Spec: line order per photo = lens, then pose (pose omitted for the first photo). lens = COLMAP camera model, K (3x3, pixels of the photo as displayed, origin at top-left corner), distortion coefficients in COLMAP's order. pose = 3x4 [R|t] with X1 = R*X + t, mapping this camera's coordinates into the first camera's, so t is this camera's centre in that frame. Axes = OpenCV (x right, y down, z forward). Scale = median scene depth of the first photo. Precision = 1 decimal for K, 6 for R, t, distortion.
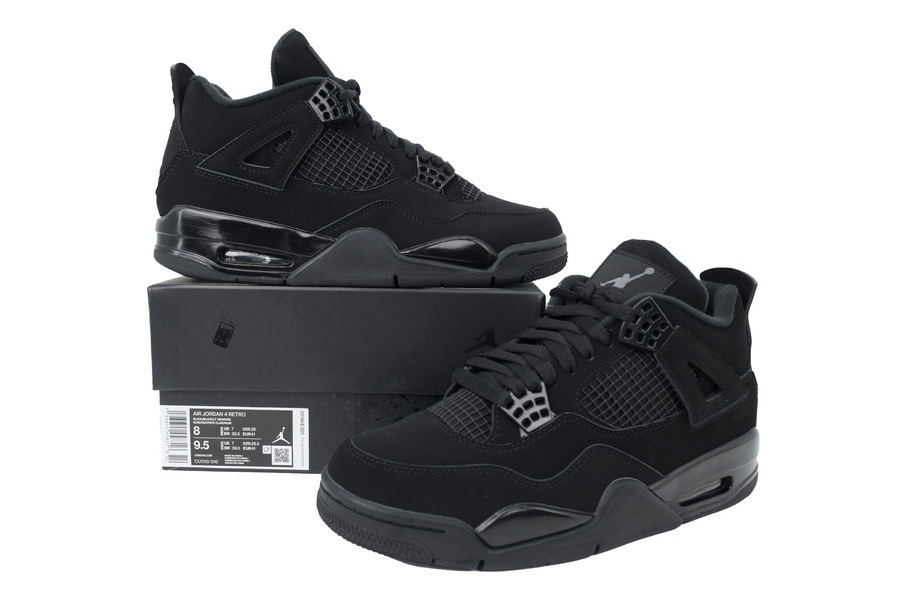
lens RADIAL K [[744.6, 0, 450.0], [0, 744.6, 300.0], [0, 0, 1]] dist [-0.001460, -0.000432]
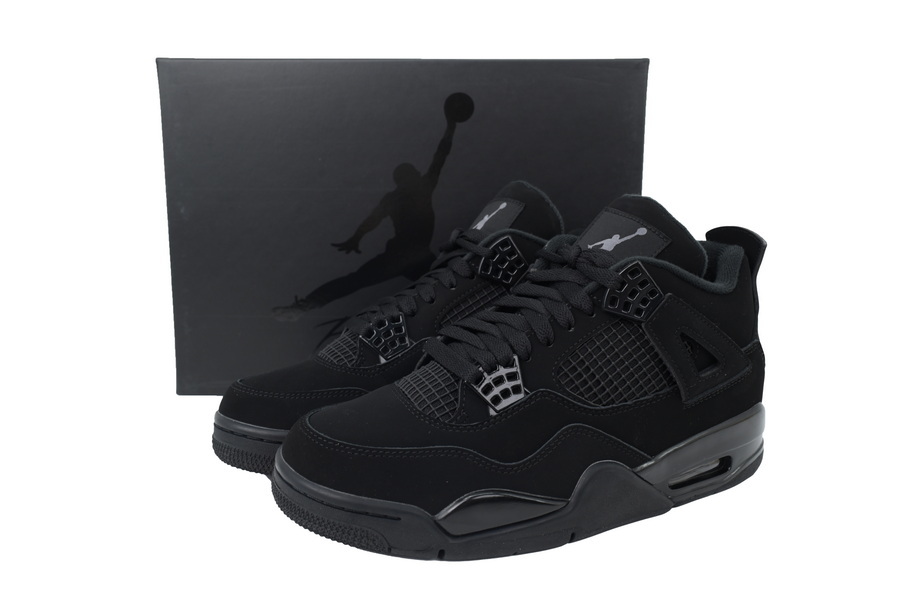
lens RADIAL K [[744.6, 0, 450.0], [0, 744.6, 300.0], [0, 0, 1]] dist [-0.001460, -0.000432]
pose [[0.998565, 0.000391, -0.053552, 0.091190], [0.003091, 0.997886, 0.064908, -0.016699], [0.053464, -0.064980, 0.996453, 0.090853]]
